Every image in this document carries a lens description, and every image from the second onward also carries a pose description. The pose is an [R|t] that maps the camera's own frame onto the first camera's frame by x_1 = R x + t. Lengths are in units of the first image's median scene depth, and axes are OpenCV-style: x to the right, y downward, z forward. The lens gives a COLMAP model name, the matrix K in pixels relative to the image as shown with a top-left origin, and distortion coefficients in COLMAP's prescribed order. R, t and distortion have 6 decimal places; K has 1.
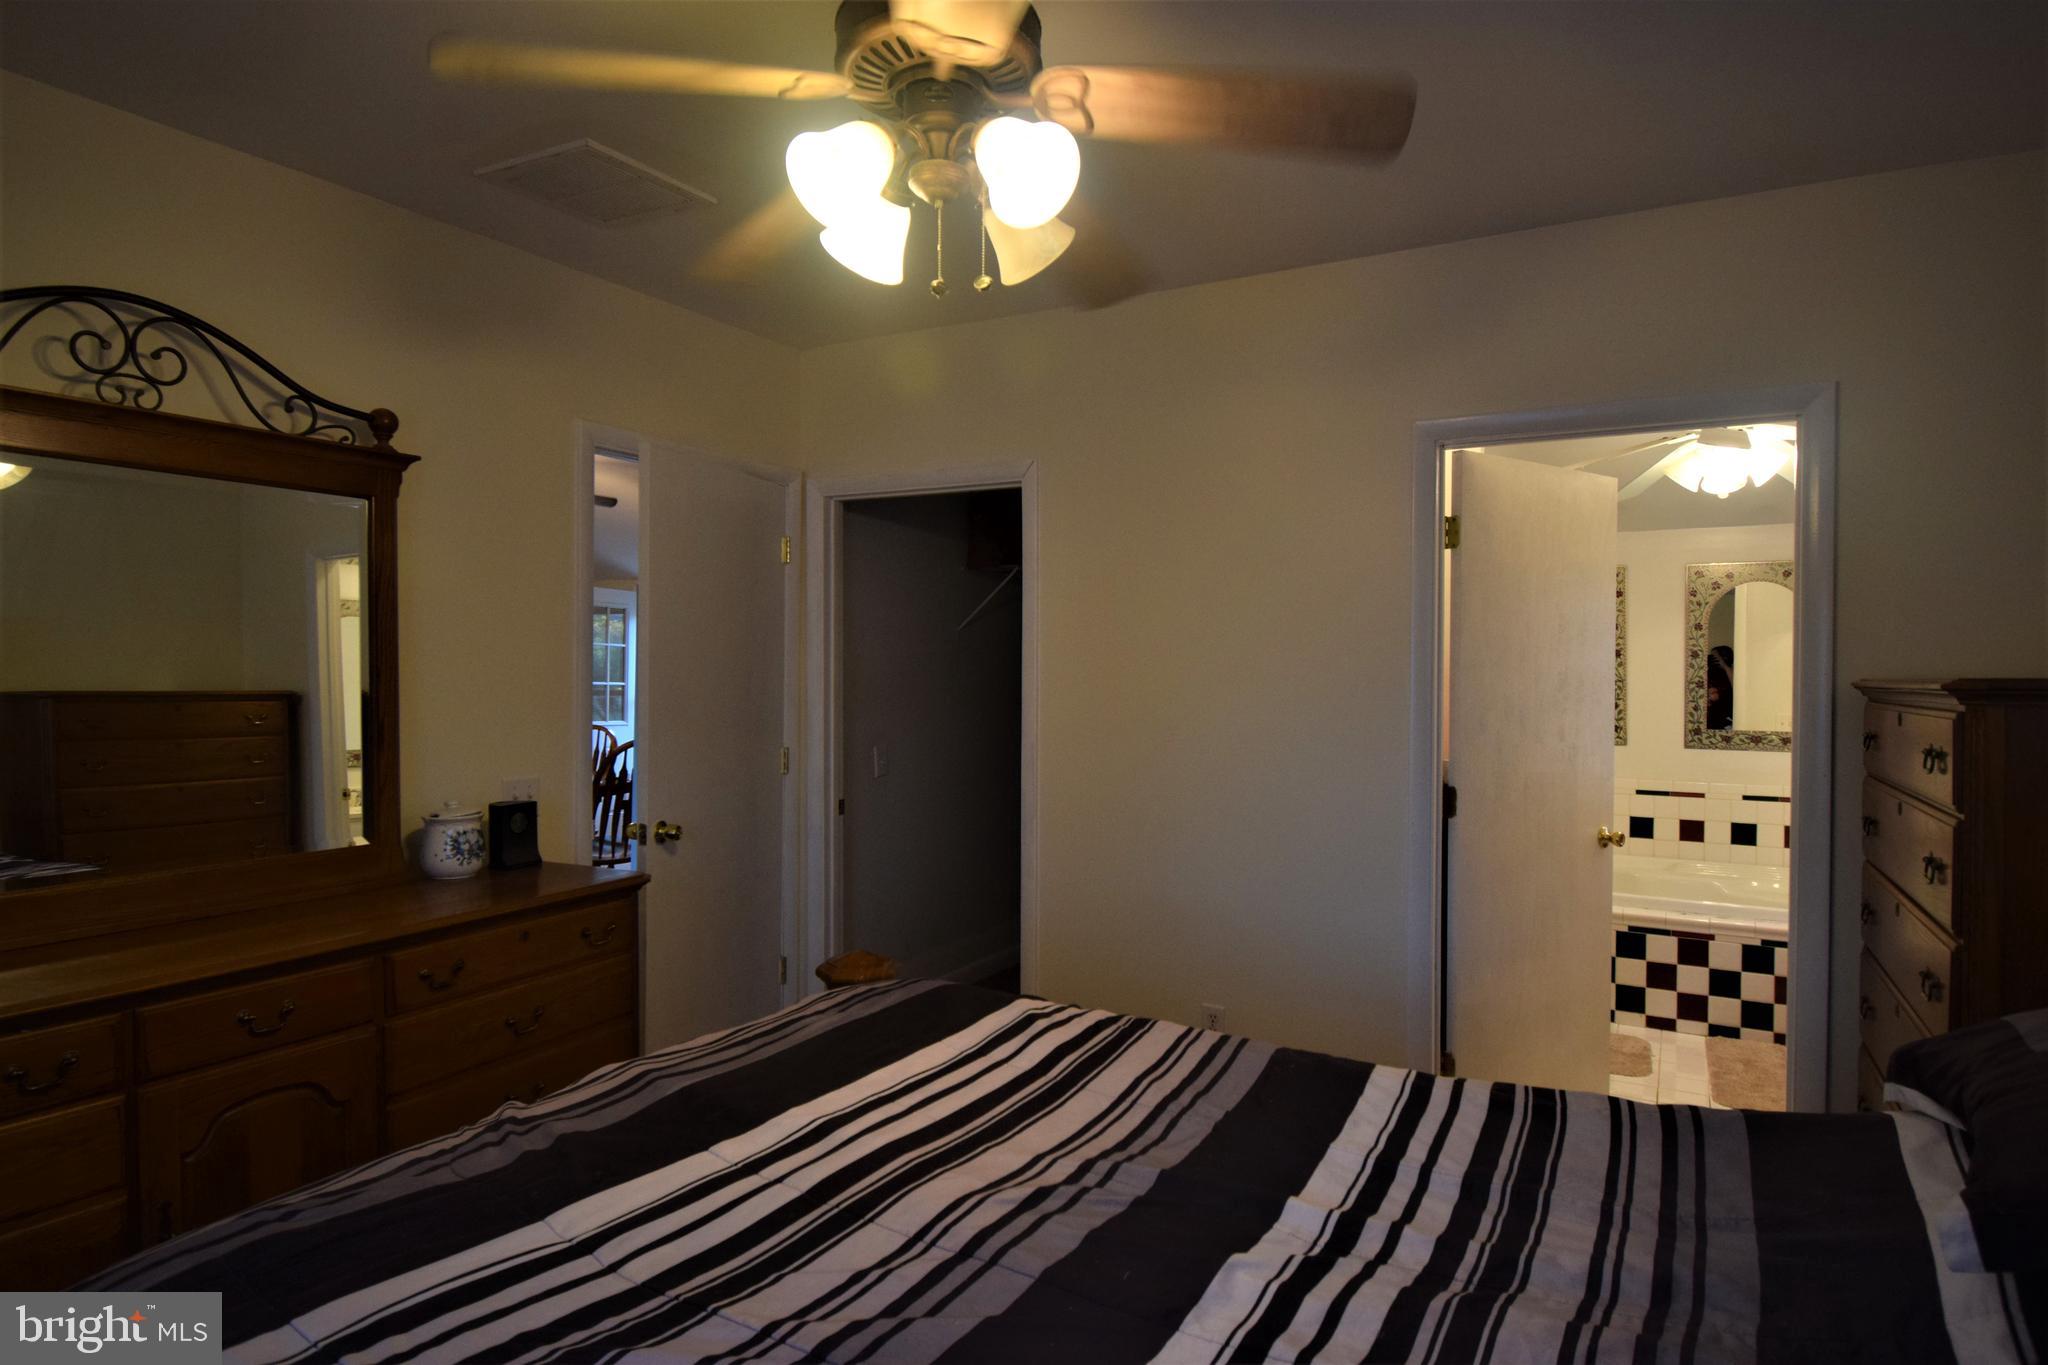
lens RADIAL K [[1143.4, 0, 1024.0], [0, 1143.4, 682.5], [0, 0, 1]] dist [0.016510, -0.030873]
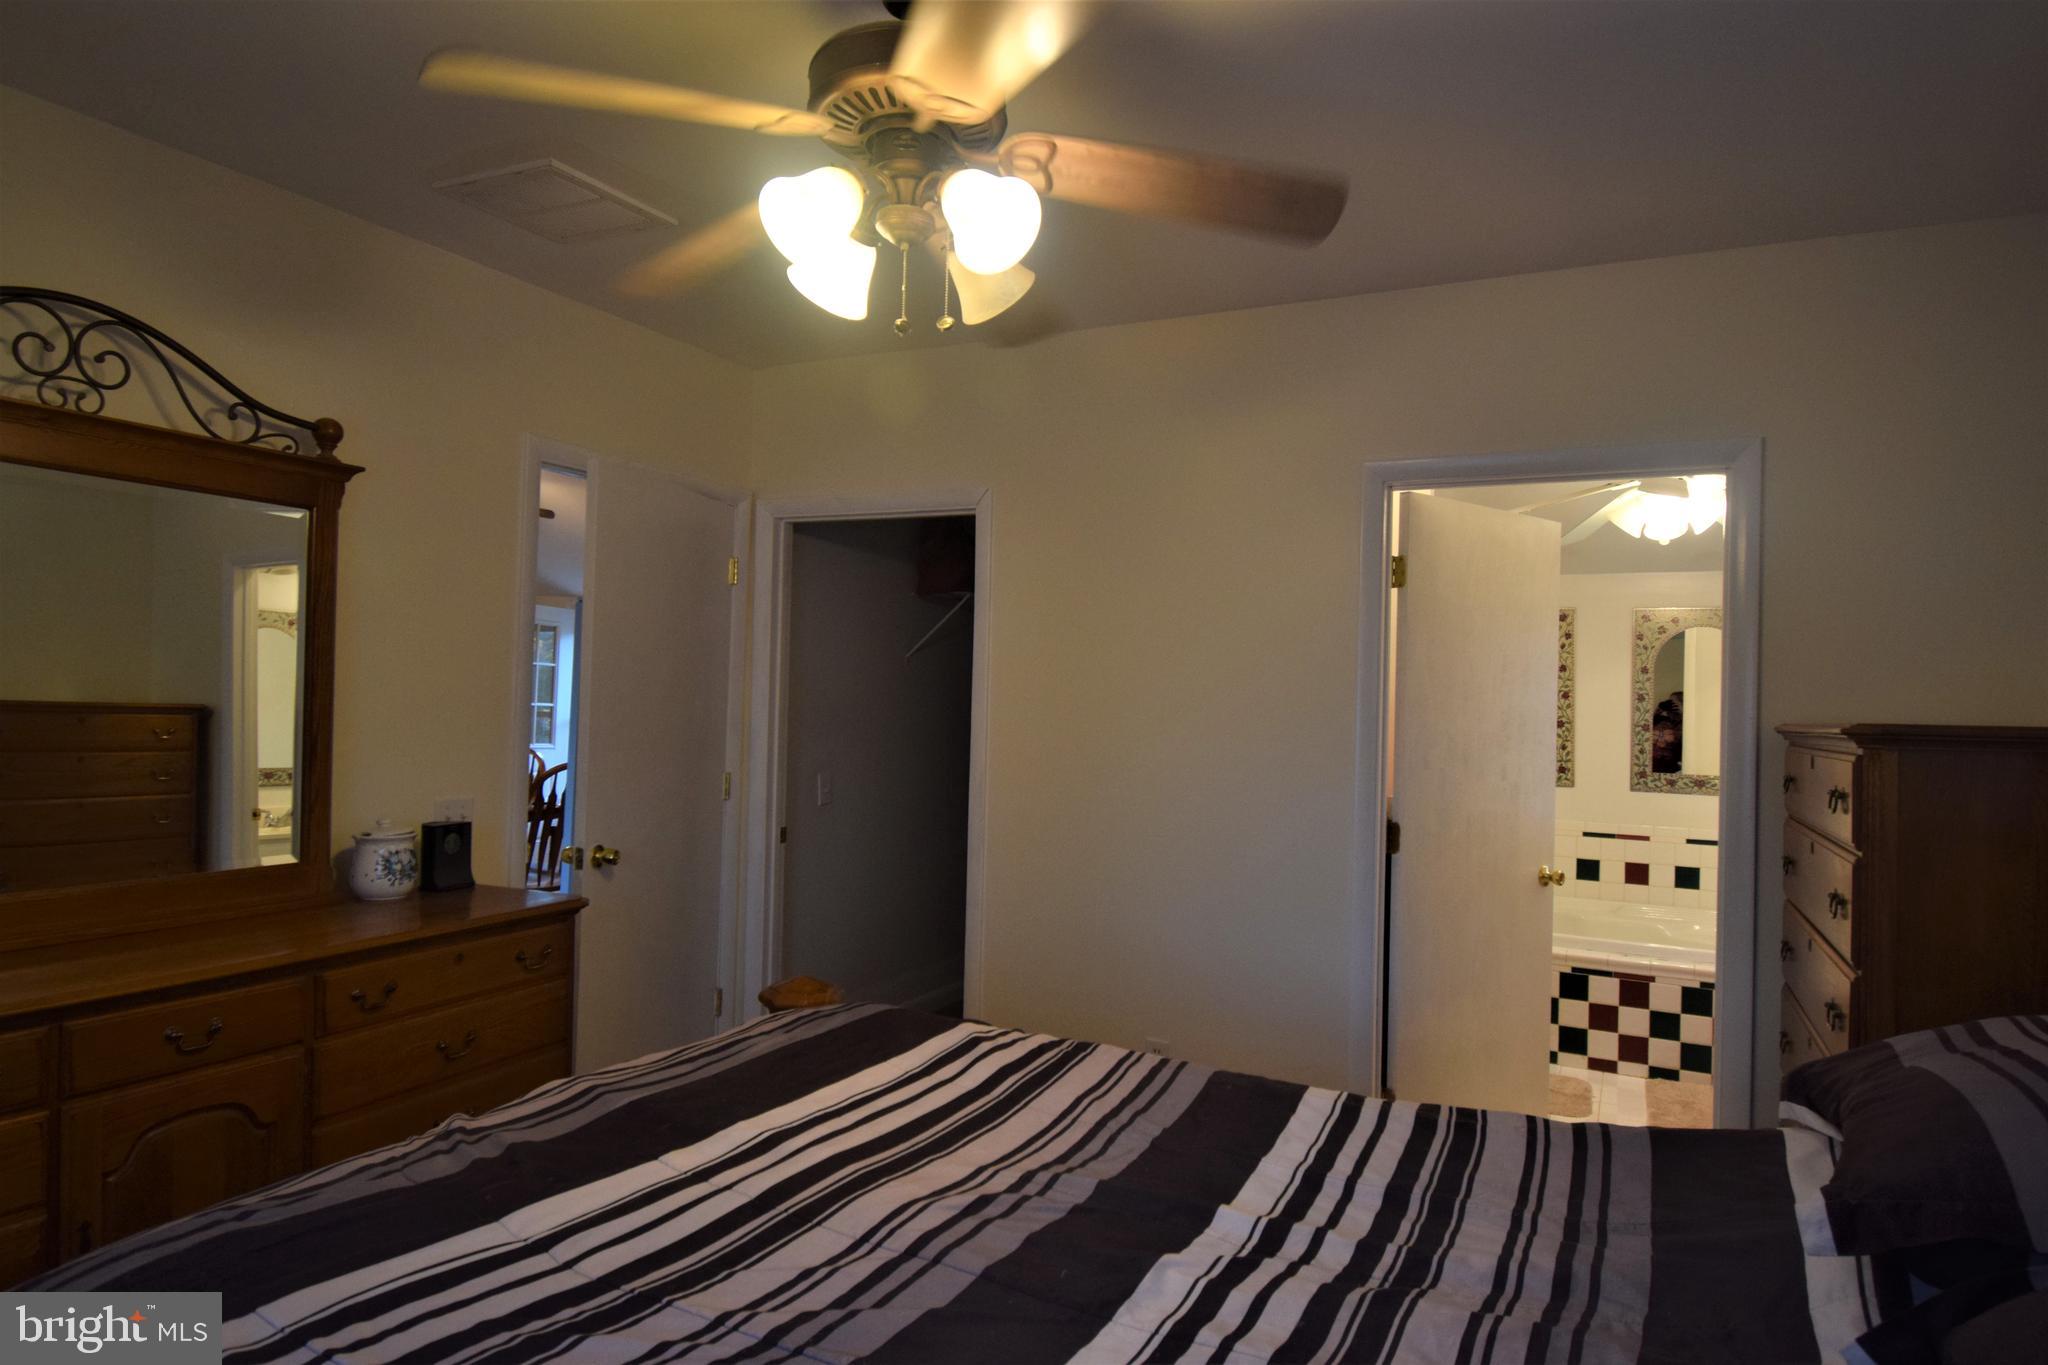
lens RADIAL K [[1202.3, 0, 1024.0], [0, 1202.3, 682.5], [0, 0, 1]] dist [-0.003090, -0.000770]
pose [[0.998794, 0.022012, 0.043878, -0.004008], [-0.020852, 0.999426, -0.026714, 0.003379], [-0.044441, 0.025767, 0.998680, -0.062859]]
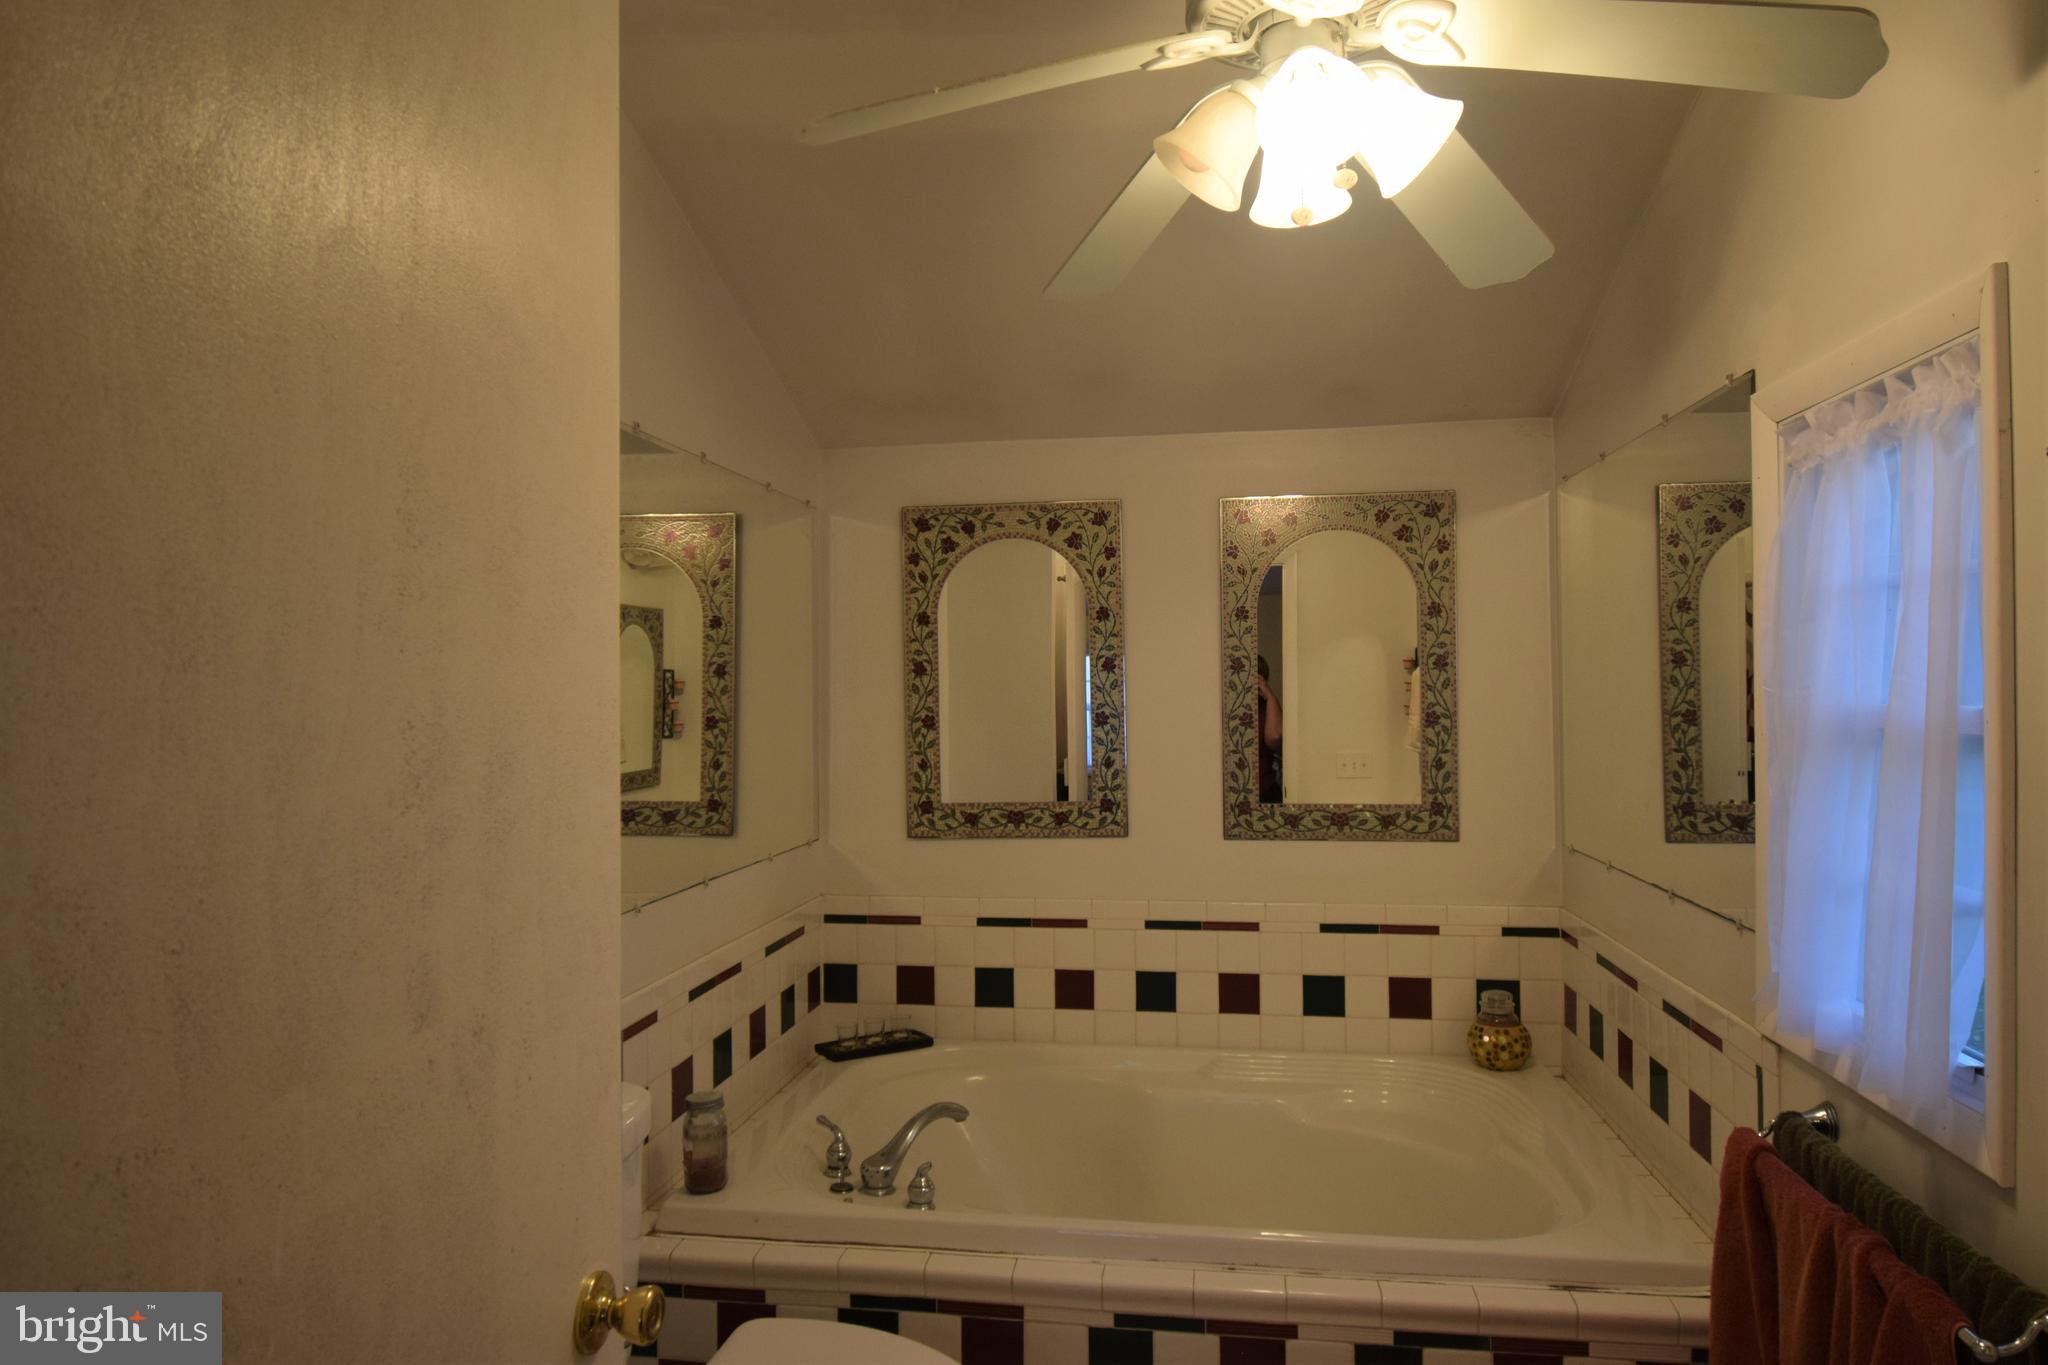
lens RADIAL K [[1143.4, 0, 1024.0], [0, 1143.4, 682.5], [0, 0, 1]] dist [0.016510, -0.030873]
pose [[0.938828, -0.009914, 0.344243, 0.661085], [0.017763, 0.999649, -0.019652, -0.015953], [-0.343927, 0.024565, 0.938675, 1.143466]]
